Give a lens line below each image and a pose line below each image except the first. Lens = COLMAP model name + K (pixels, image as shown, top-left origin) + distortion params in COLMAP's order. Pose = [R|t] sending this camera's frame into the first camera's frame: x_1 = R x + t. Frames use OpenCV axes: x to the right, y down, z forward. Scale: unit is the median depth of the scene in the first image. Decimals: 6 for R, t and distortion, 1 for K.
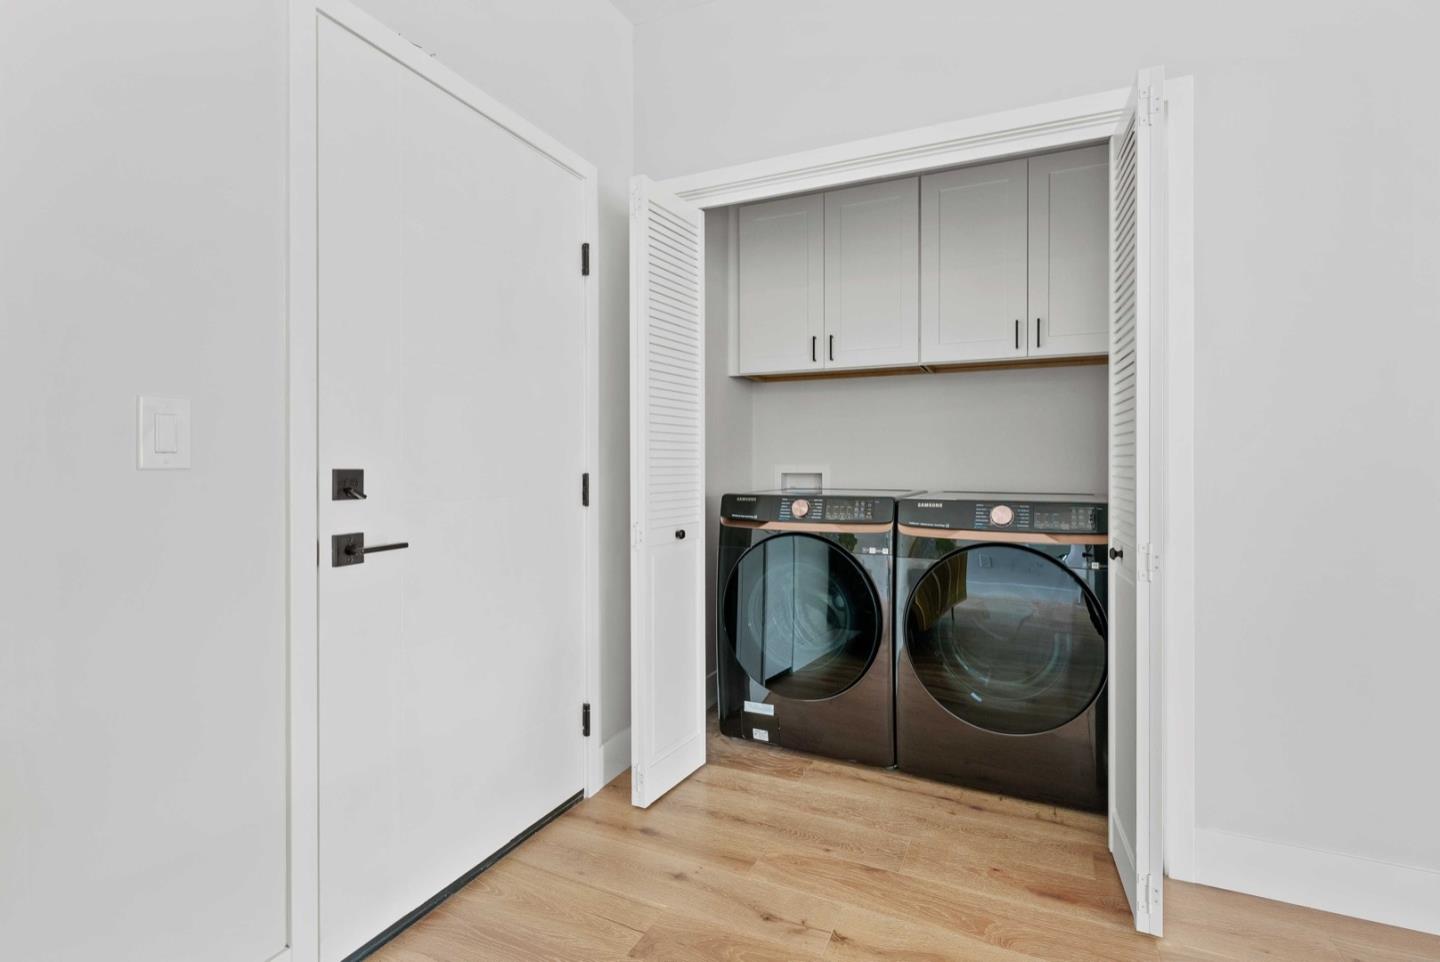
lens RADIAL K [[682.8, 0, 720.0], [0, 682.8, 481.0], [0, 0, 1]] dist [0.000641, -0.000734]
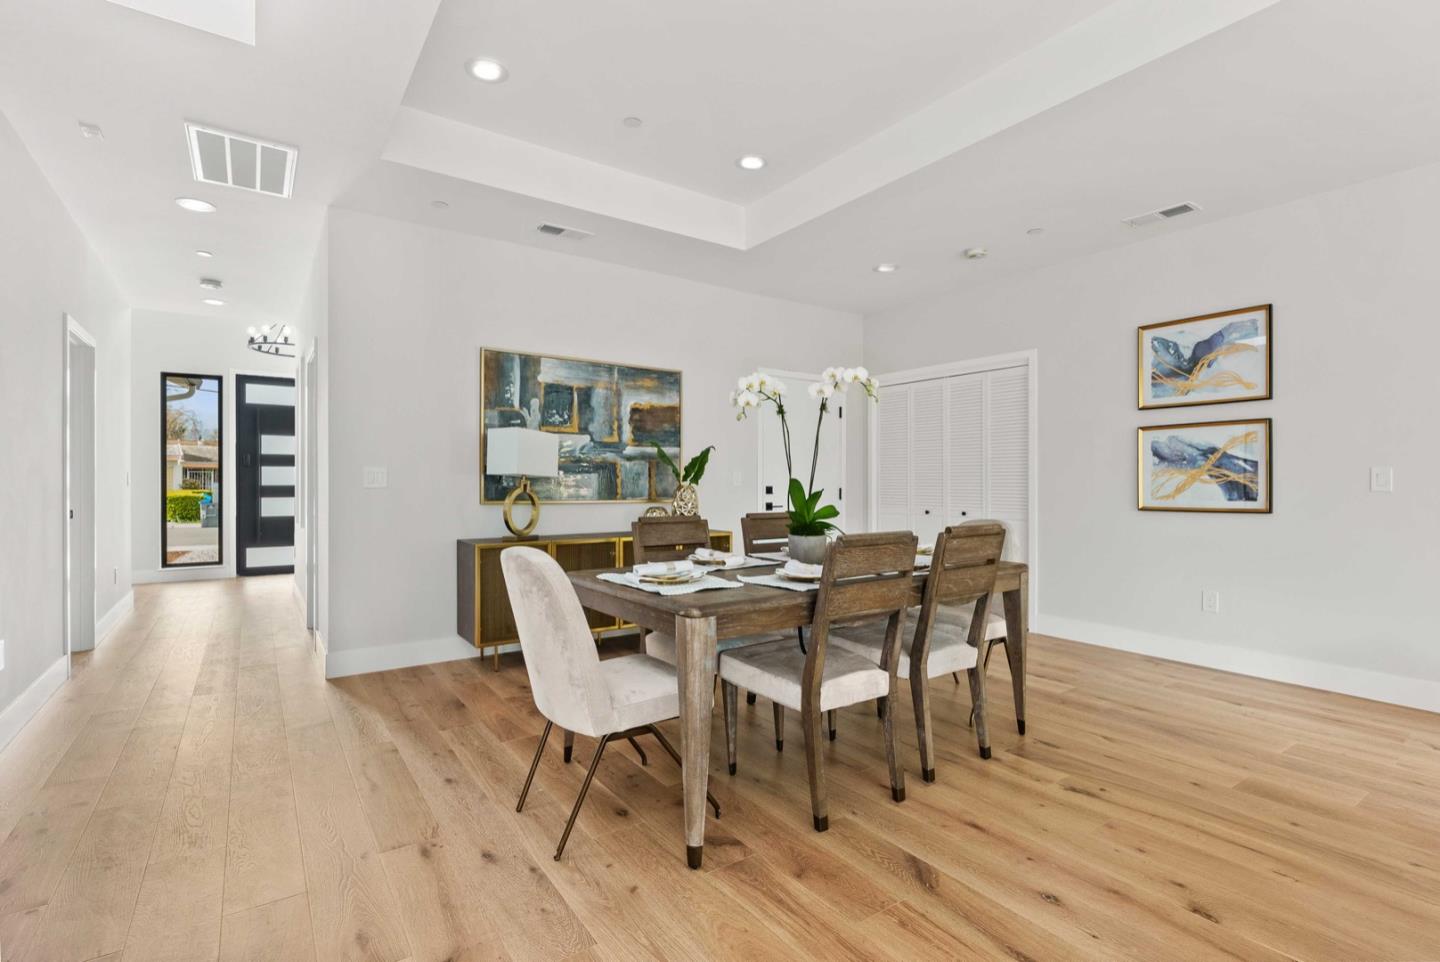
lens RADIAL K [[682.8, 0, 720.0], [0, 682.8, 481.0], [0, 0, 1]] dist [0.000641, -0.000734]
pose [[0.870780, -0.001812, -0.491669, 1.143614], [-0.011106, 0.999666, -0.023353, 0.047537], [0.491547, 0.025796, 0.870469, -2.565527]]
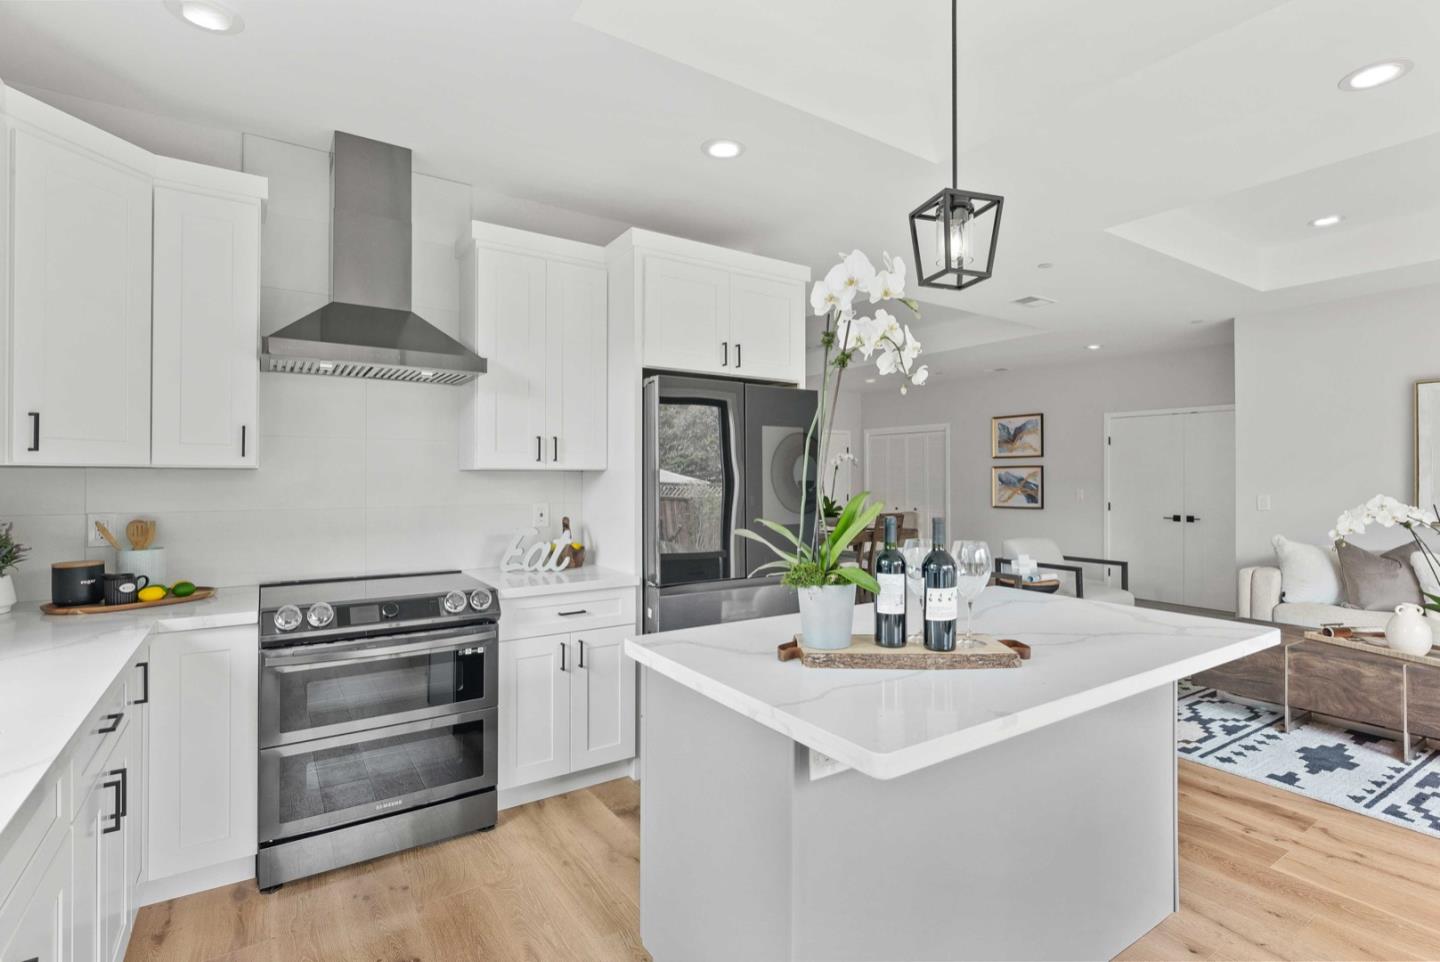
lens RADIAL K [[681.2, 0, 717.6], [0, 681.2, 473.7], [0, 0, 1]] dist [-0.000072, 0.000138]
pose [[0.858783, -0.004023, -0.512323, 2.272789], [-0.011217, 0.999582, -0.026652, -0.026773], [0.512216, 0.028635, 0.858379, -5.516330]]
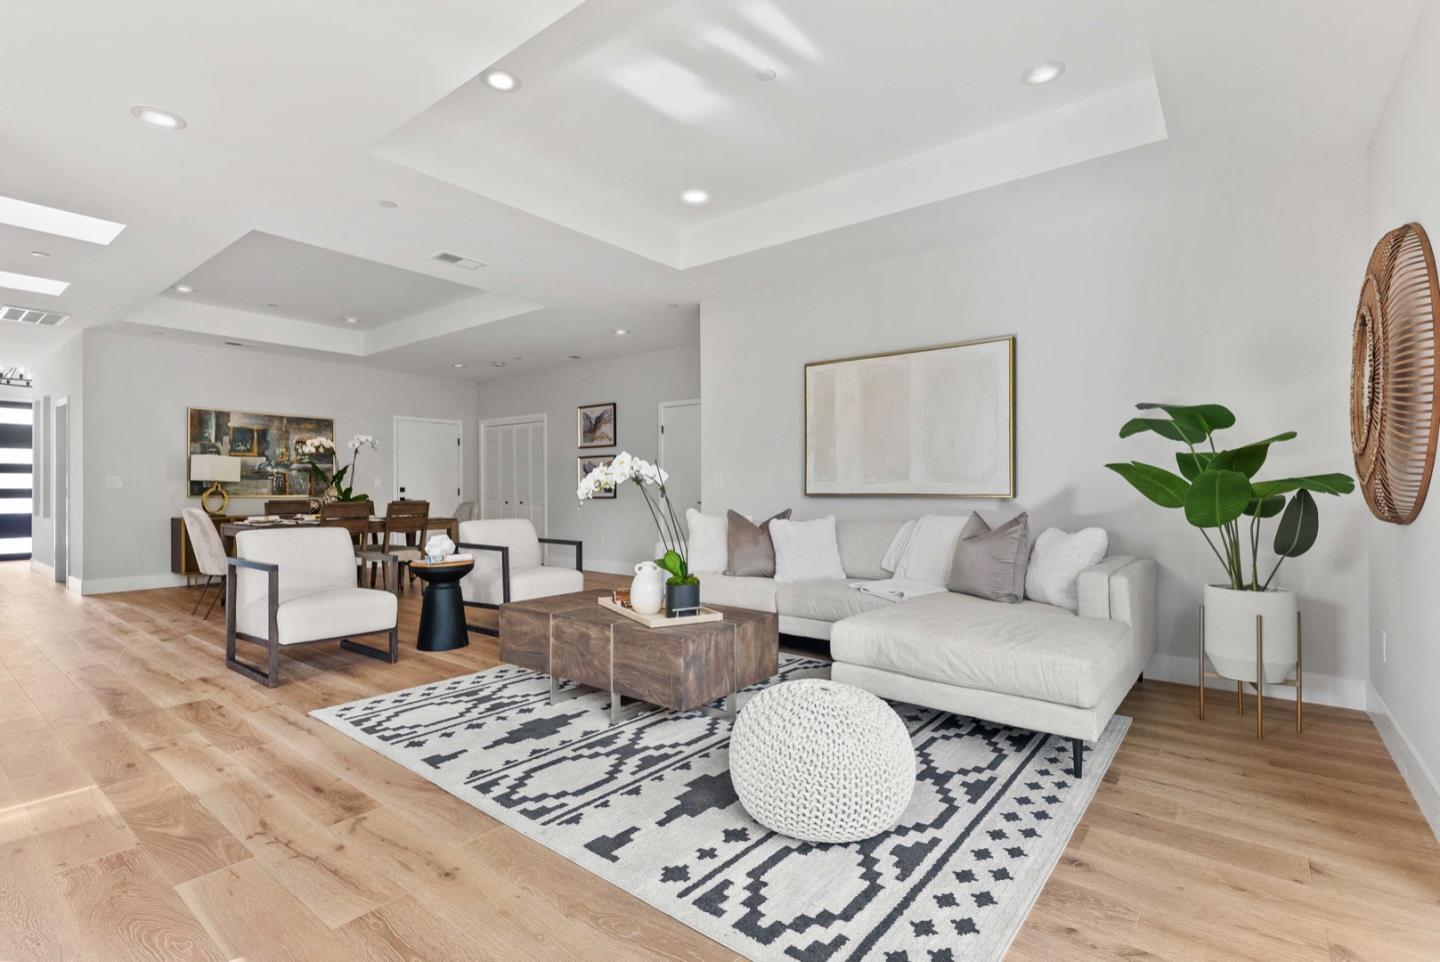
lens RADIAL K [[667.7, 0, 717.0], [0, 667.7, 485.1], [0, 0, 1]] dist [0.003253, 0.000196]
pose [[0.975674, -0.004104, -0.219186, 3.739785], [-0.001642, 0.999660, -0.026030, 0.119736], [0.219218, 0.025757, 0.975336, -4.510627]]
